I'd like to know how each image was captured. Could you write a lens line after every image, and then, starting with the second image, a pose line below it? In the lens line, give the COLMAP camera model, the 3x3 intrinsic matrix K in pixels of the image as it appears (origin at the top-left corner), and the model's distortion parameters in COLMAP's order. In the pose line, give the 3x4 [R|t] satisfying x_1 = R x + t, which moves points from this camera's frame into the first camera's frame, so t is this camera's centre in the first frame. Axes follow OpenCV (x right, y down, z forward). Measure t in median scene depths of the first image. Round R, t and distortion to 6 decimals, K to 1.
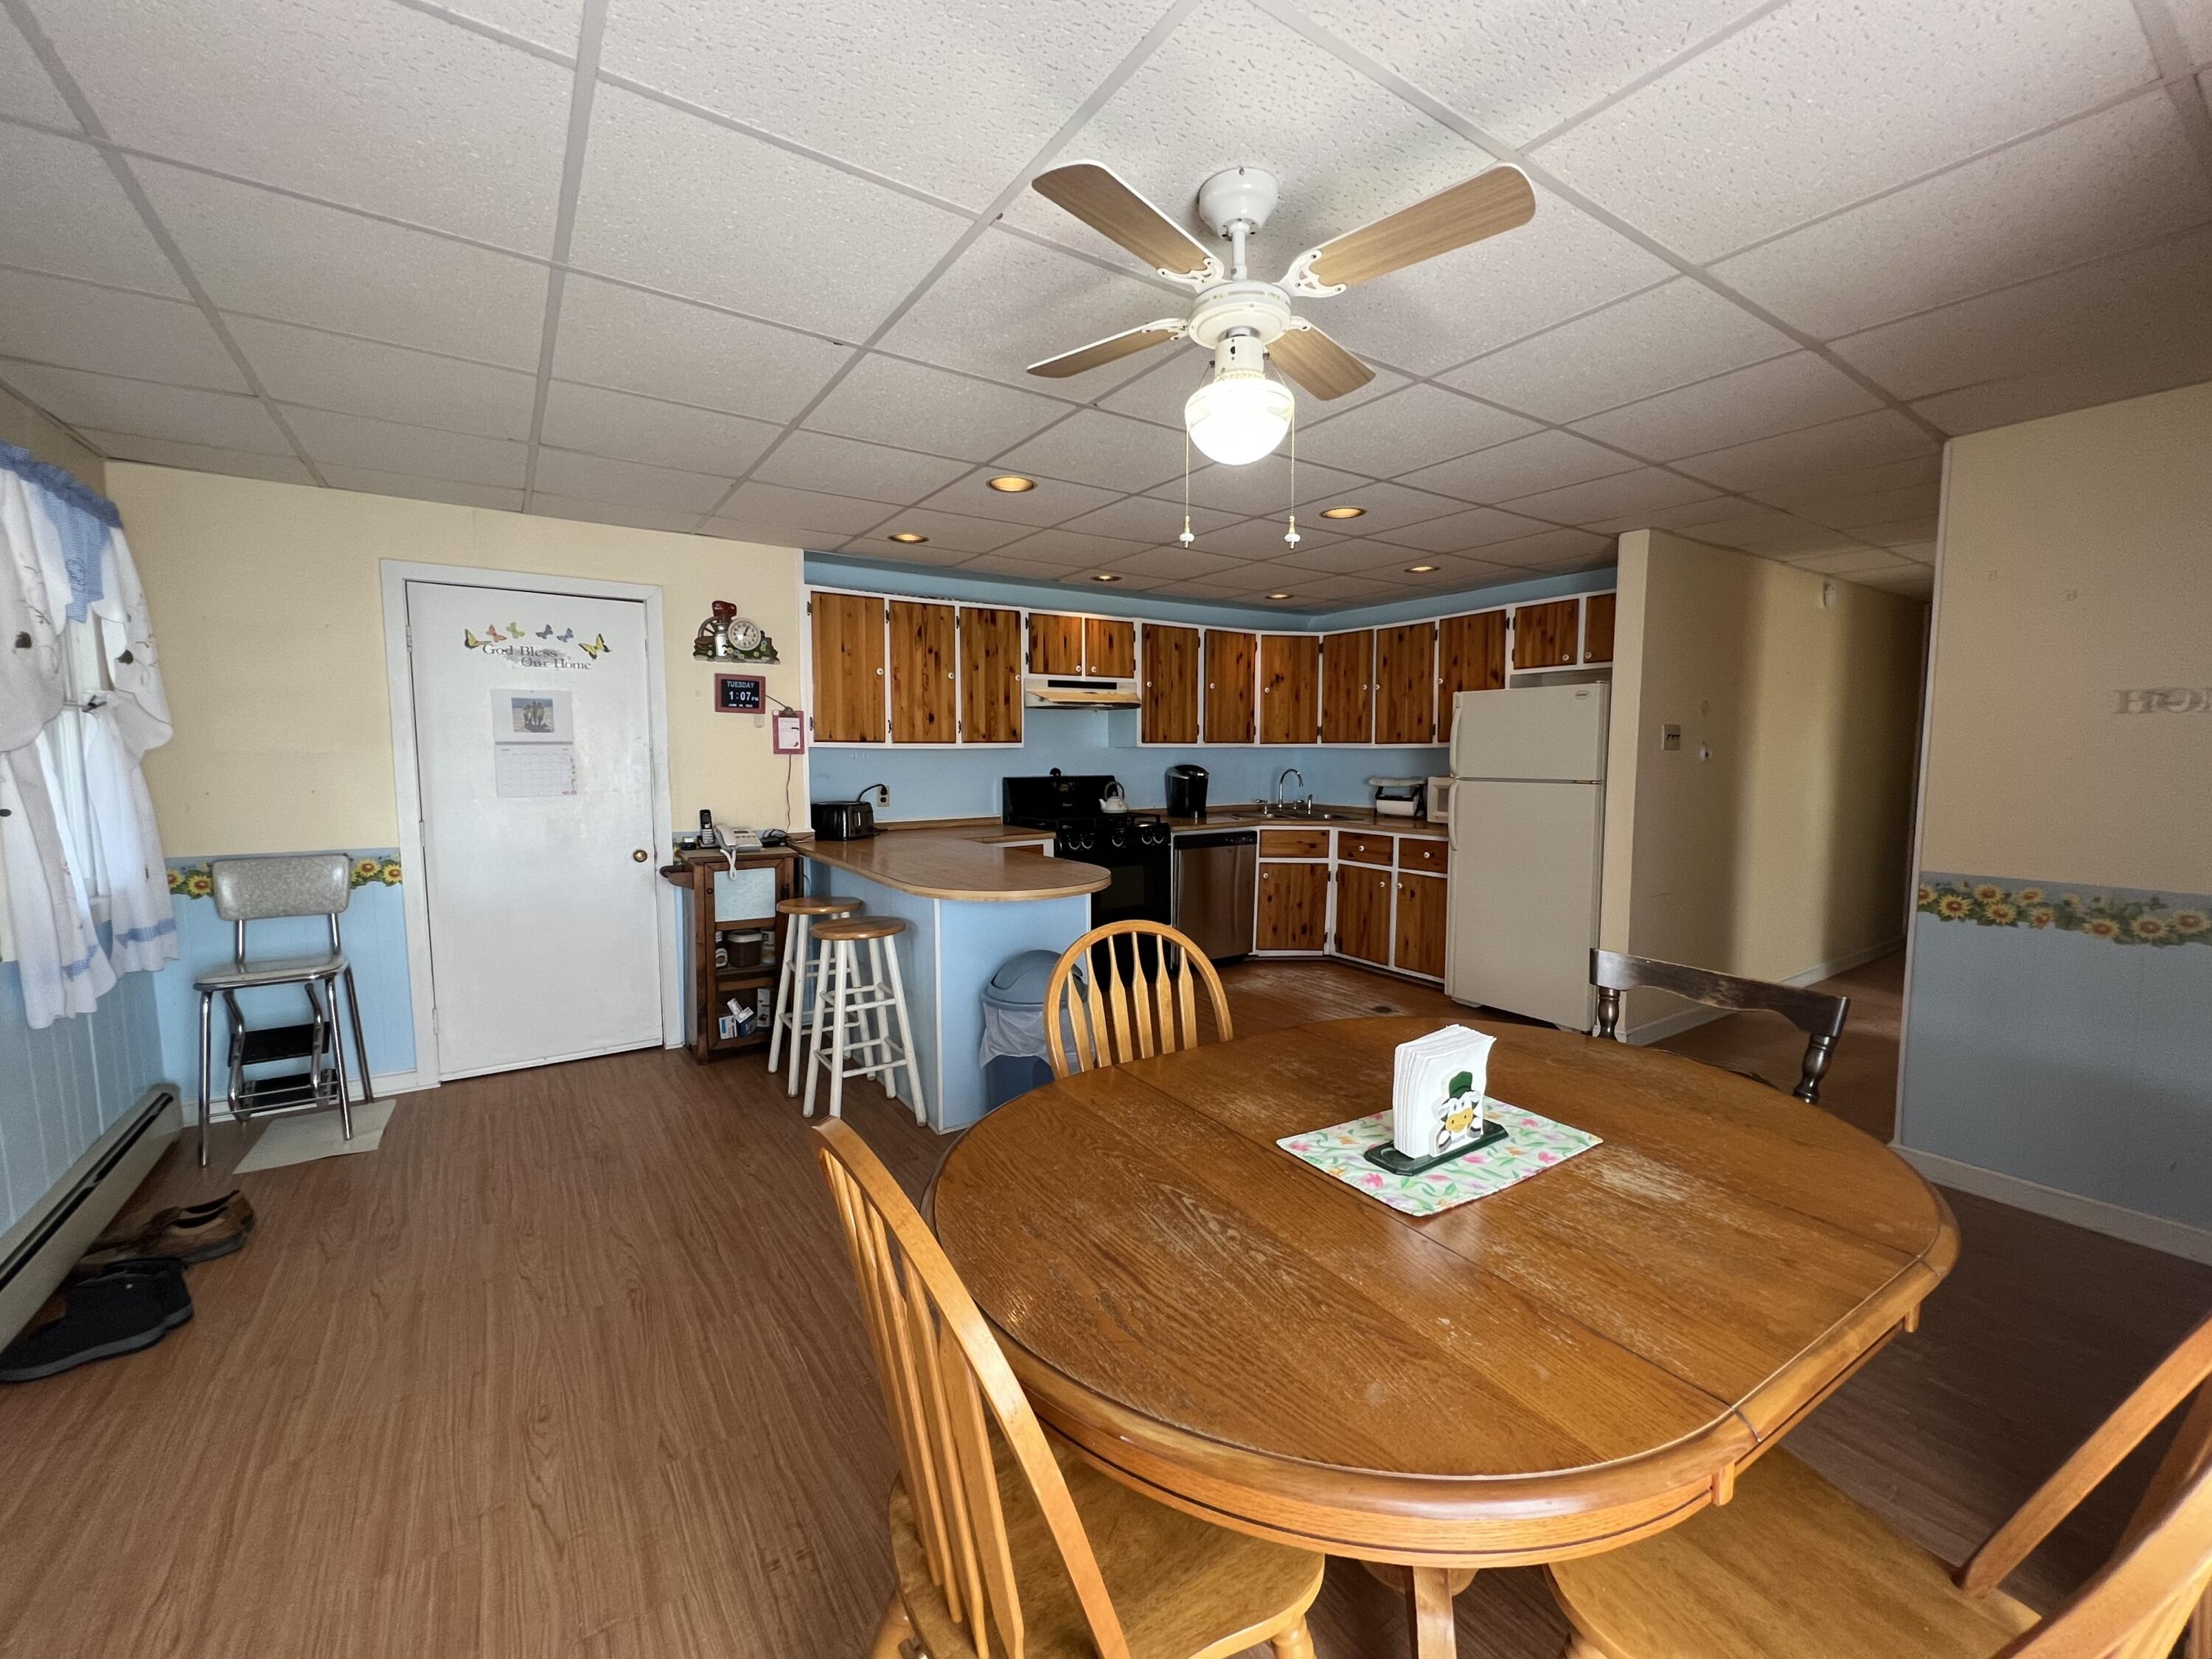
lens RADIAL K [[889.0, 0, 1111.2], [0, 889.0, 824.7], [0, 0, 1]] dist [-0.008786, 0.000748]
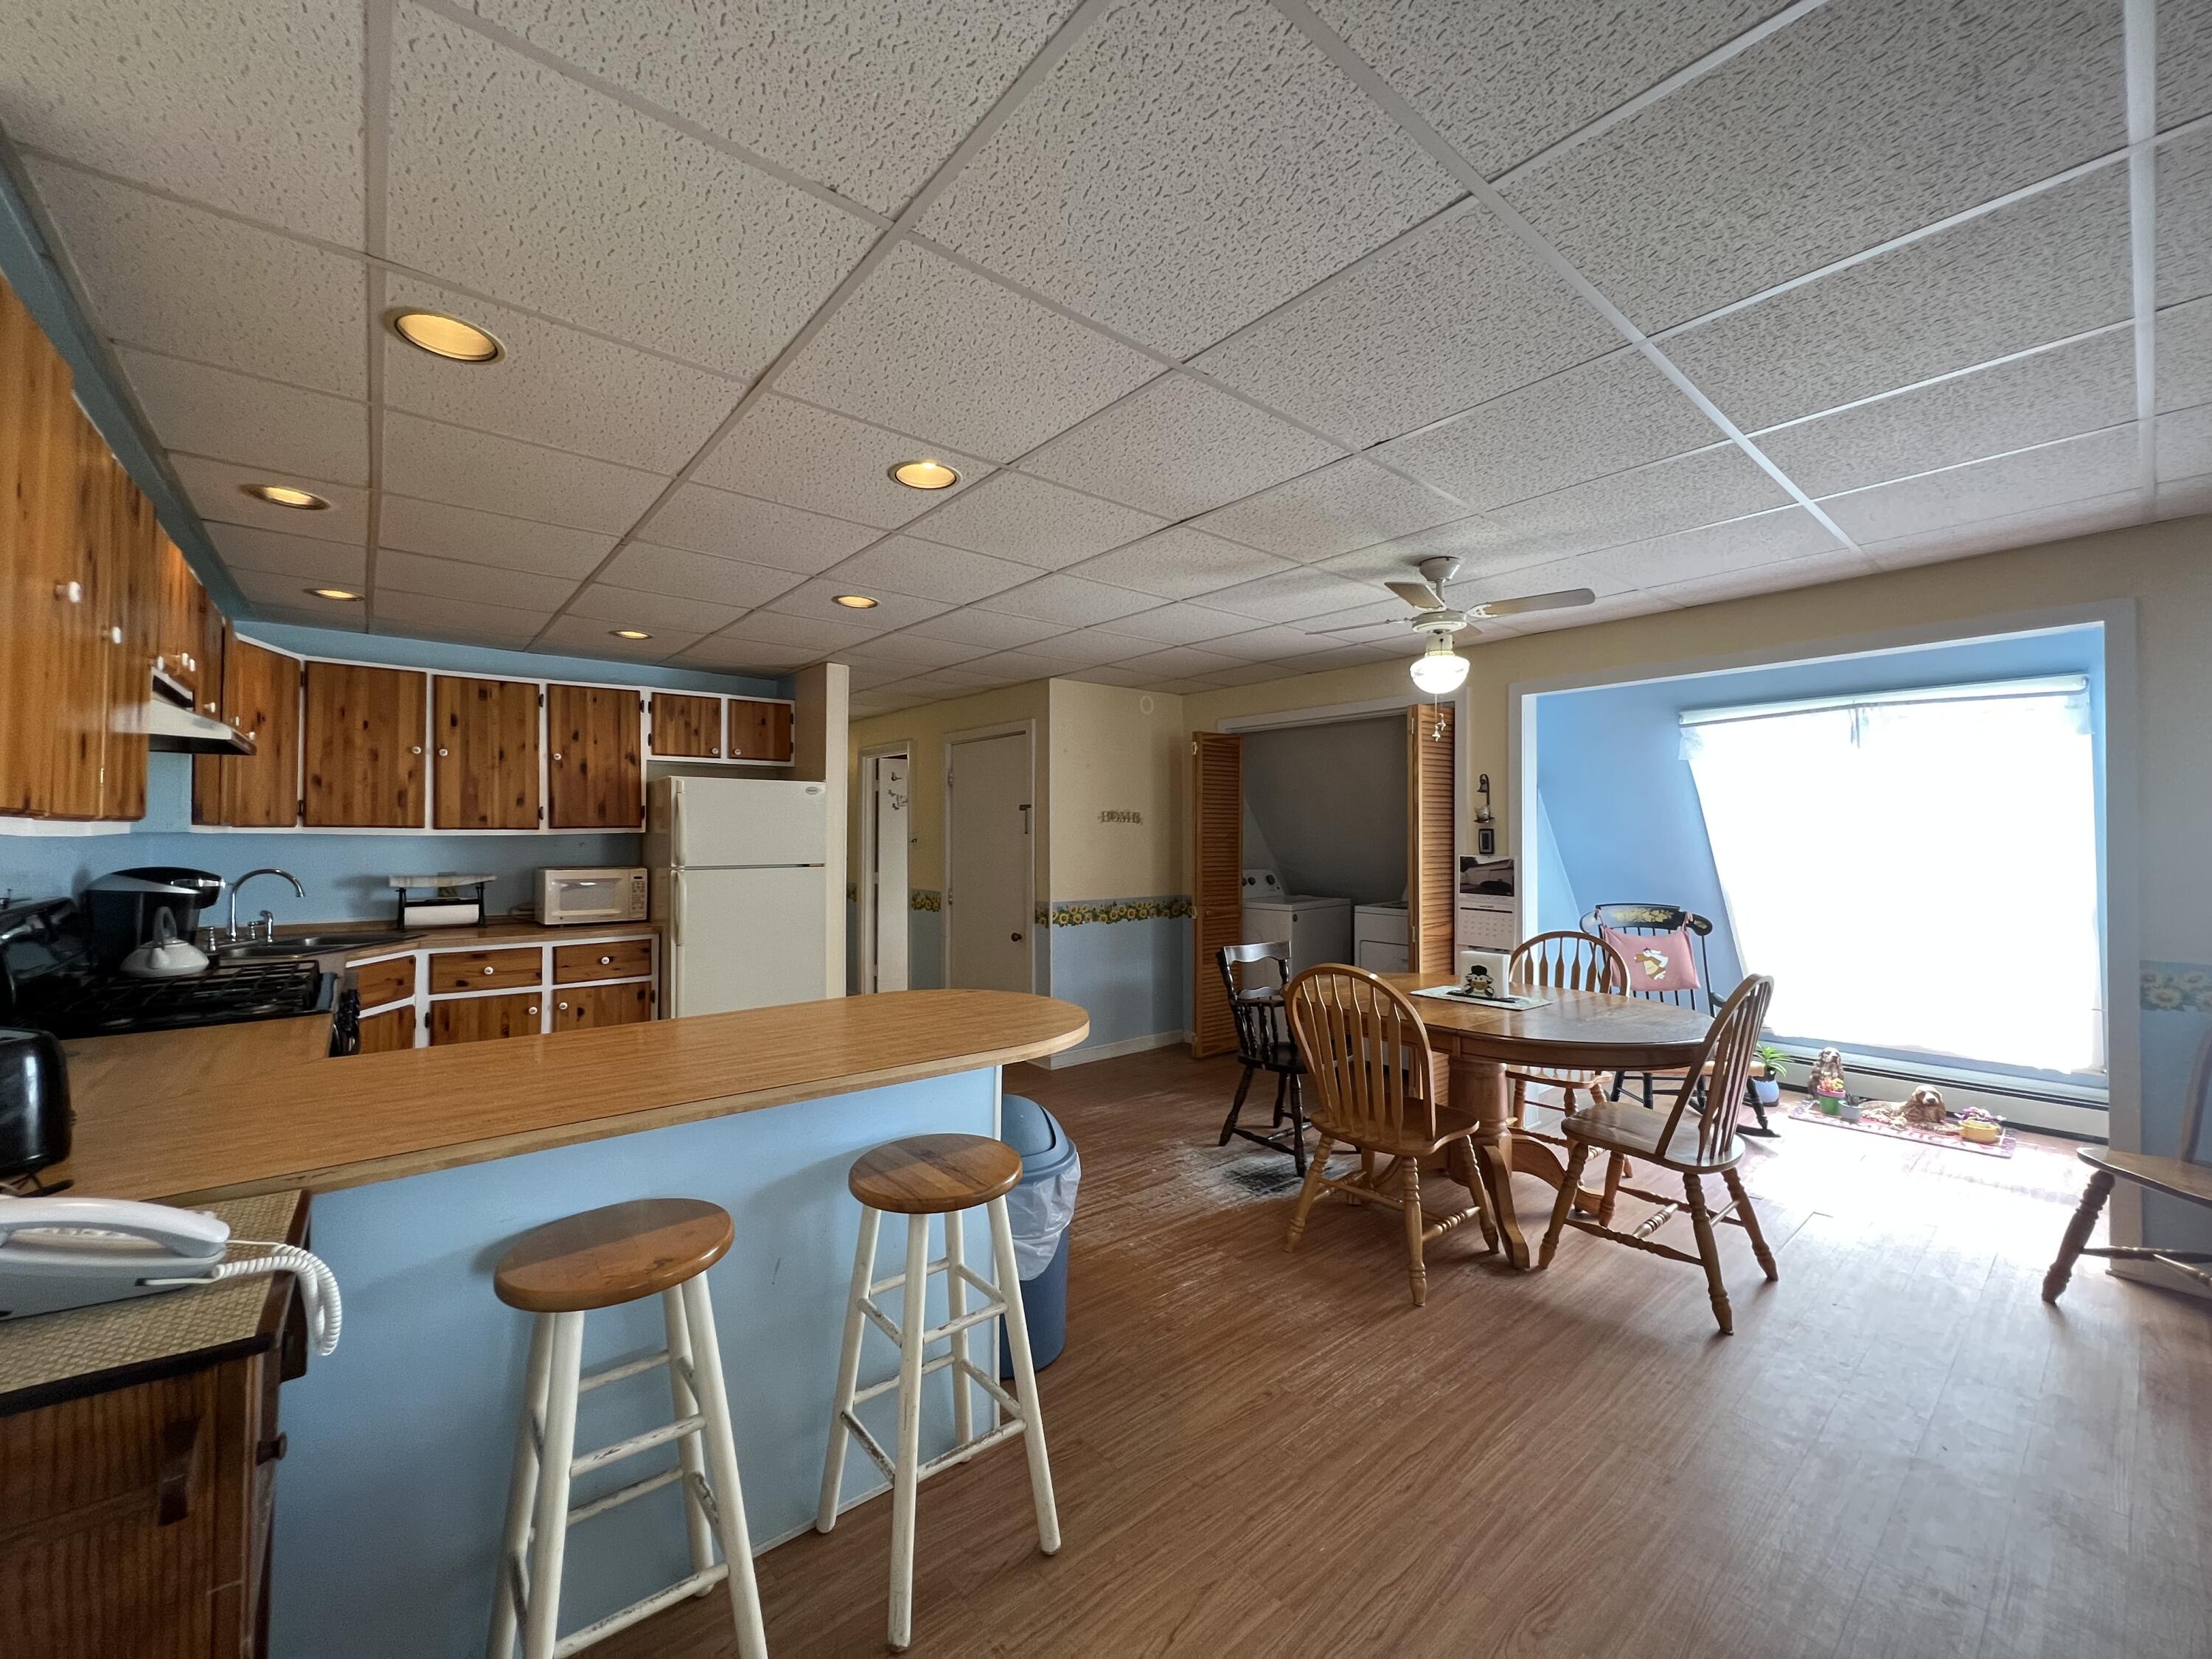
lens RADIAL K [[889.0, 0, 1109.3], [0, 889.0, 825.1], [0, 0, 1]] dist [-0.008786, 0.000748]
pose [[-0.097884, 0.012653, 0.995117, -0.575526], [0.082229, 0.996603, -0.004583, -0.054842], [-0.991795, 0.081379, -0.098592, 0.628043]]
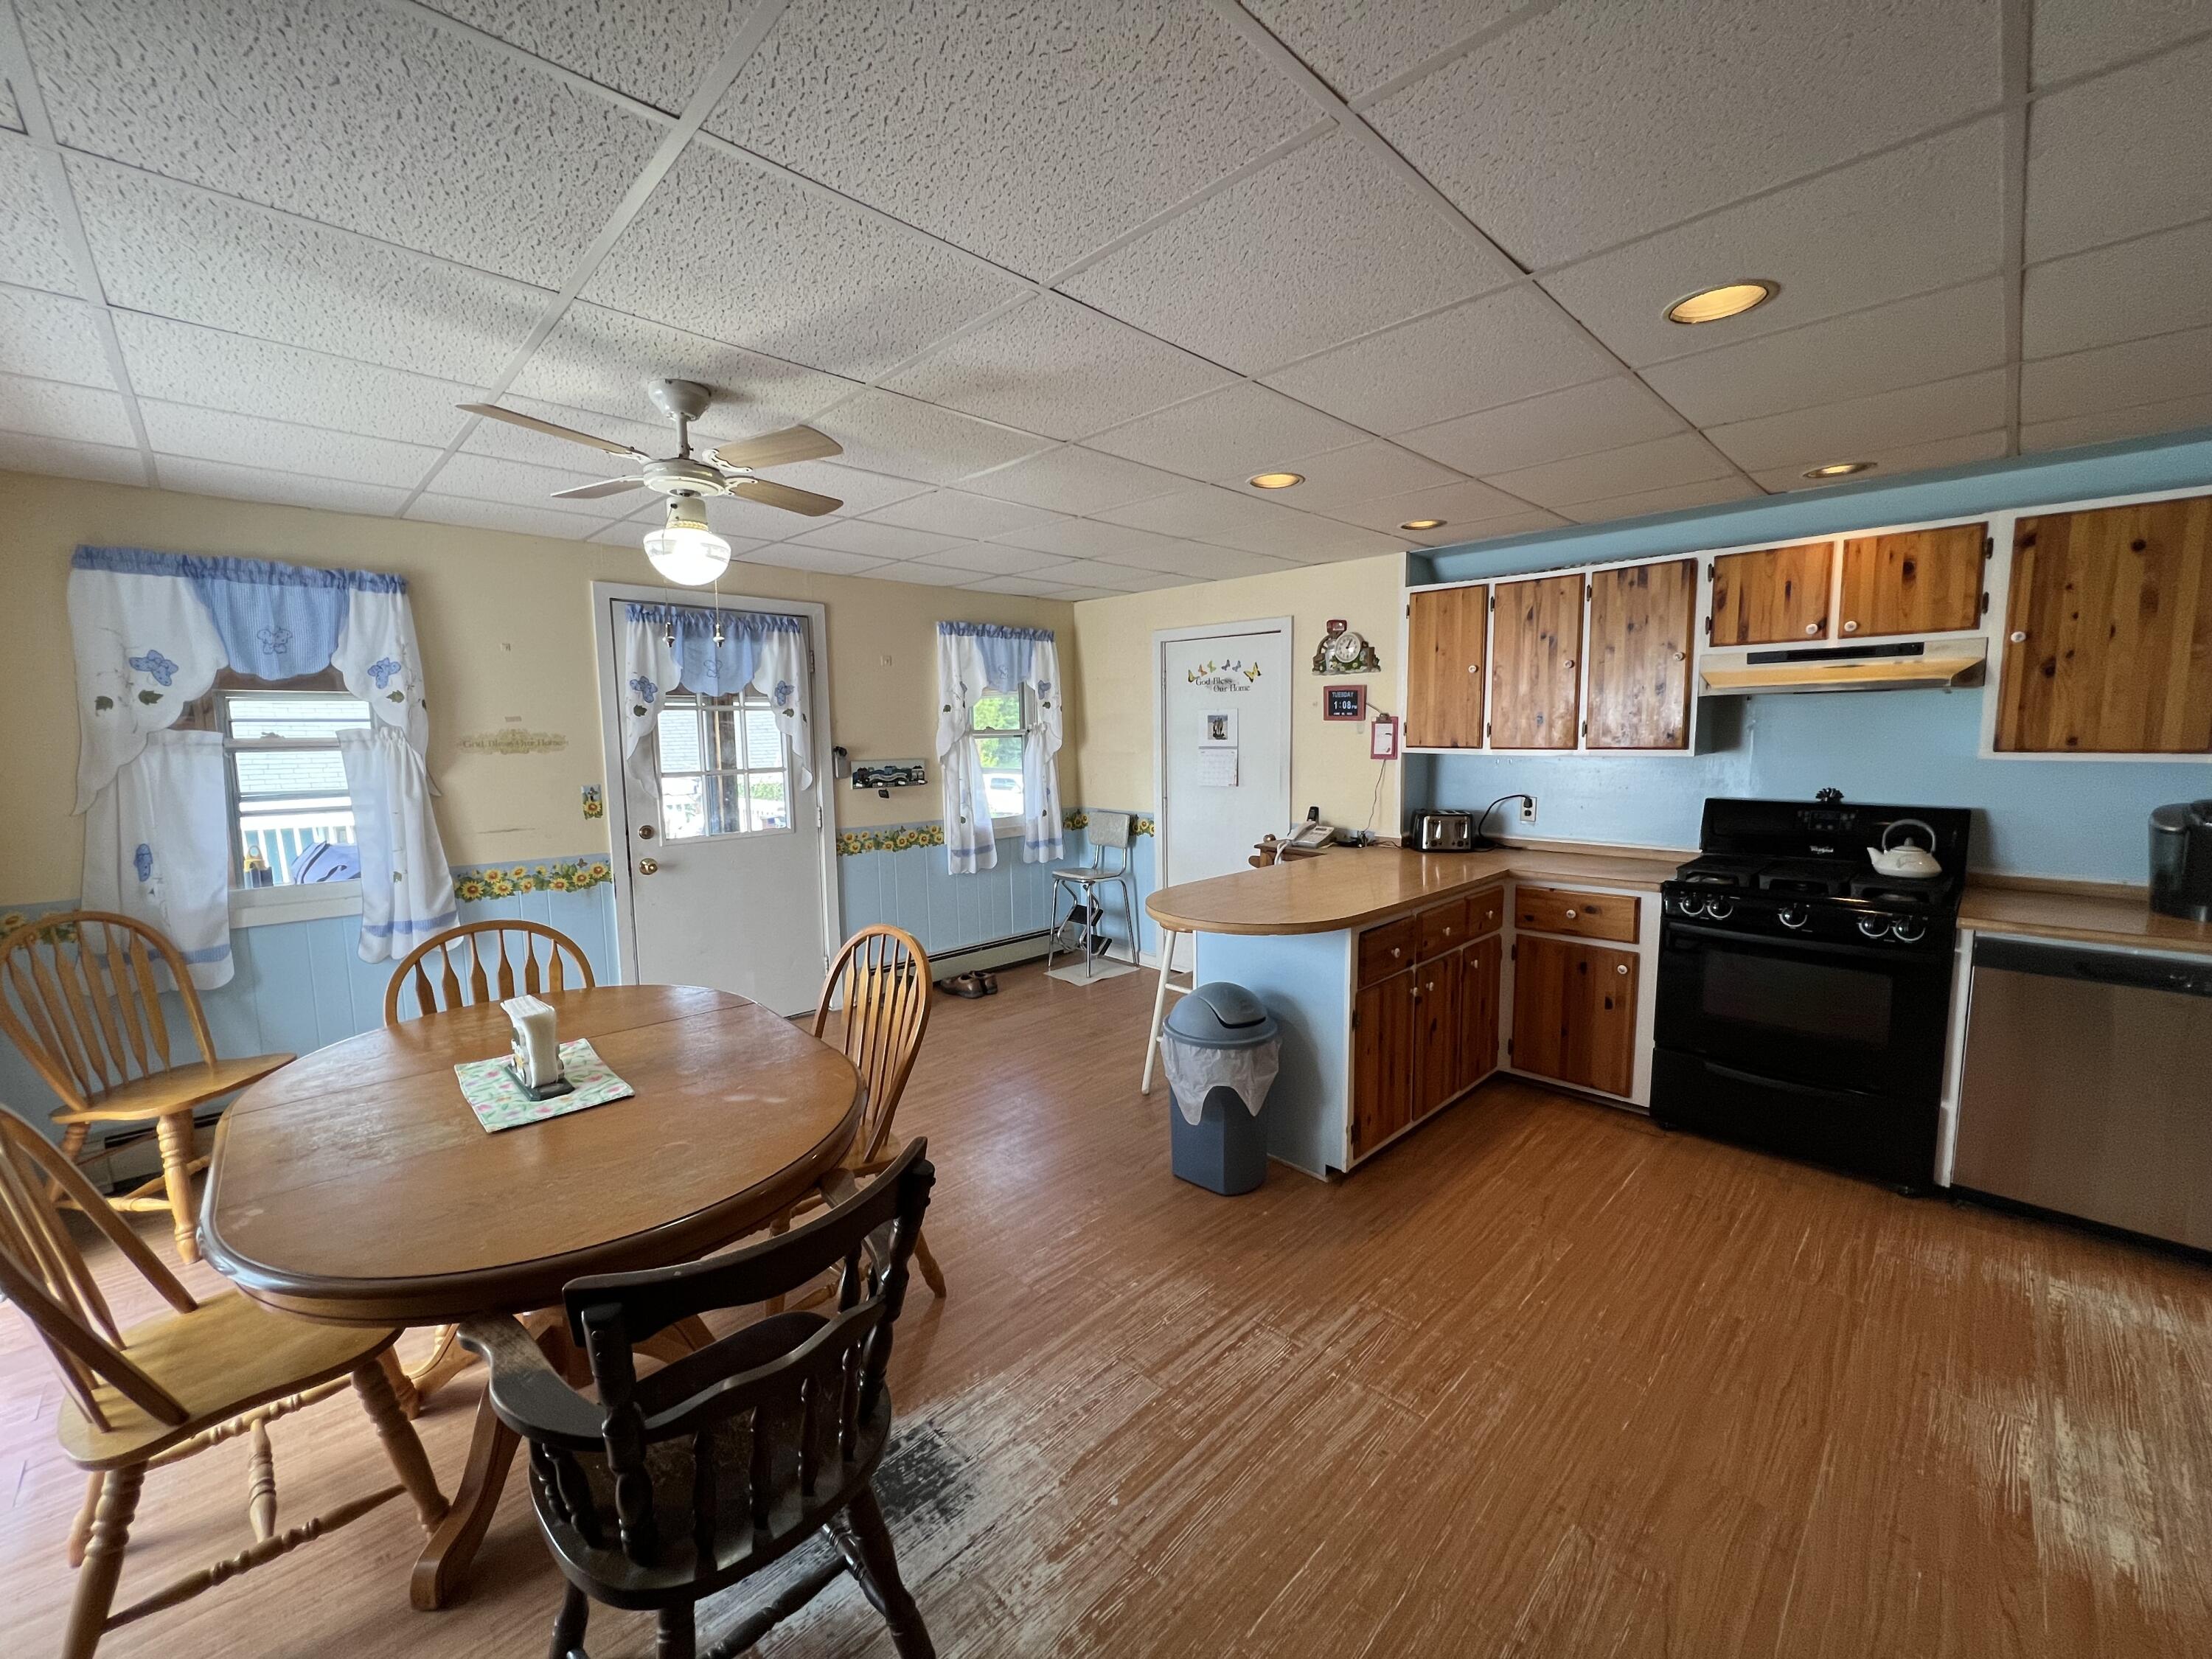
lens RADIAL K [[889.0, 0, 1101.3], [0, 889.0, 830.3], [0, 0, 1]] dist [-0.008786, 0.000748]
pose [[0.168237, 0.109470, -0.979649, 0.522465], [-0.072857, 0.992477, 0.098391, -0.067088], [0.983050, 0.054821, 0.174947, 0.452458]]
